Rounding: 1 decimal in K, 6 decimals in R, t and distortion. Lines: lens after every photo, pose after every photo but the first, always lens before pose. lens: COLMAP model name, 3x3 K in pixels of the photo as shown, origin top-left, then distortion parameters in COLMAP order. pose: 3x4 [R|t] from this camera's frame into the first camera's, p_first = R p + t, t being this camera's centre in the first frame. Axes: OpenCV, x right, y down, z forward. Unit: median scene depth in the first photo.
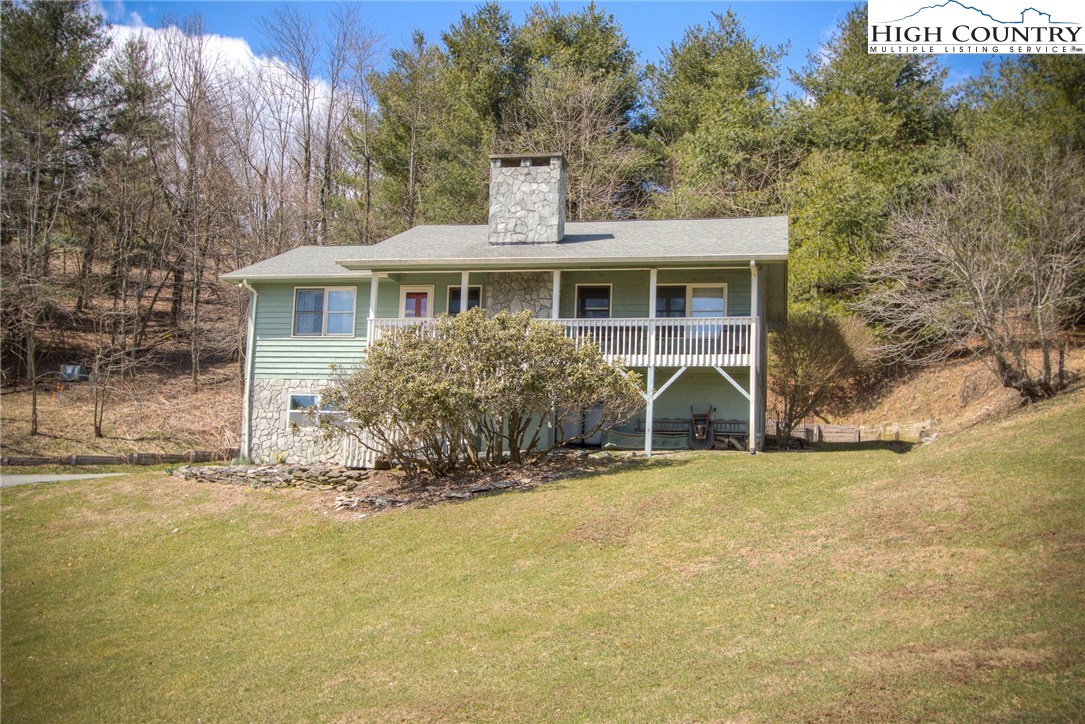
lens RADIAL K [[1025.0, 0, 540.1], [0, 1025.0, 363.6], [0, 0, 1]] dist [0.005152, 0.000000]
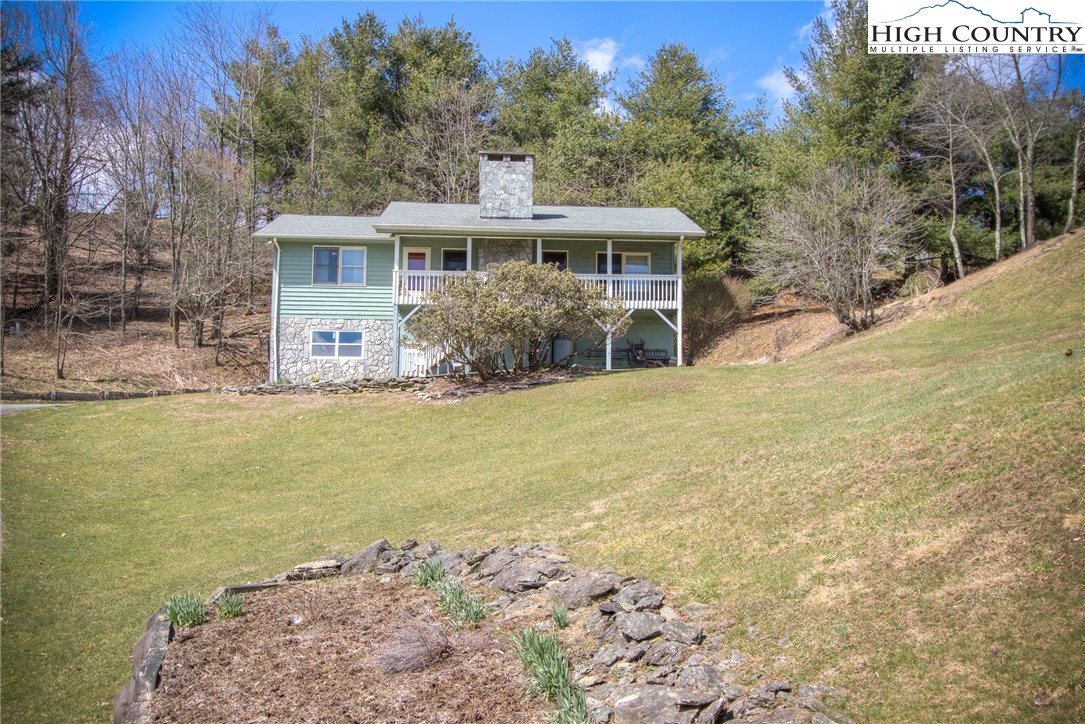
lens RADIAL K [[1025.0, 0, 544.8], [0, 1025.0, 361.1], [0, 0, 1]] dist [0.005152, 0.000000]
pose [[0.961083, 0.006310, 0.276187, -0.333807], [-0.007243, 0.999971, 0.002358, 0.065986], [-0.276164, -0.004267, 0.961101, -0.304558]]
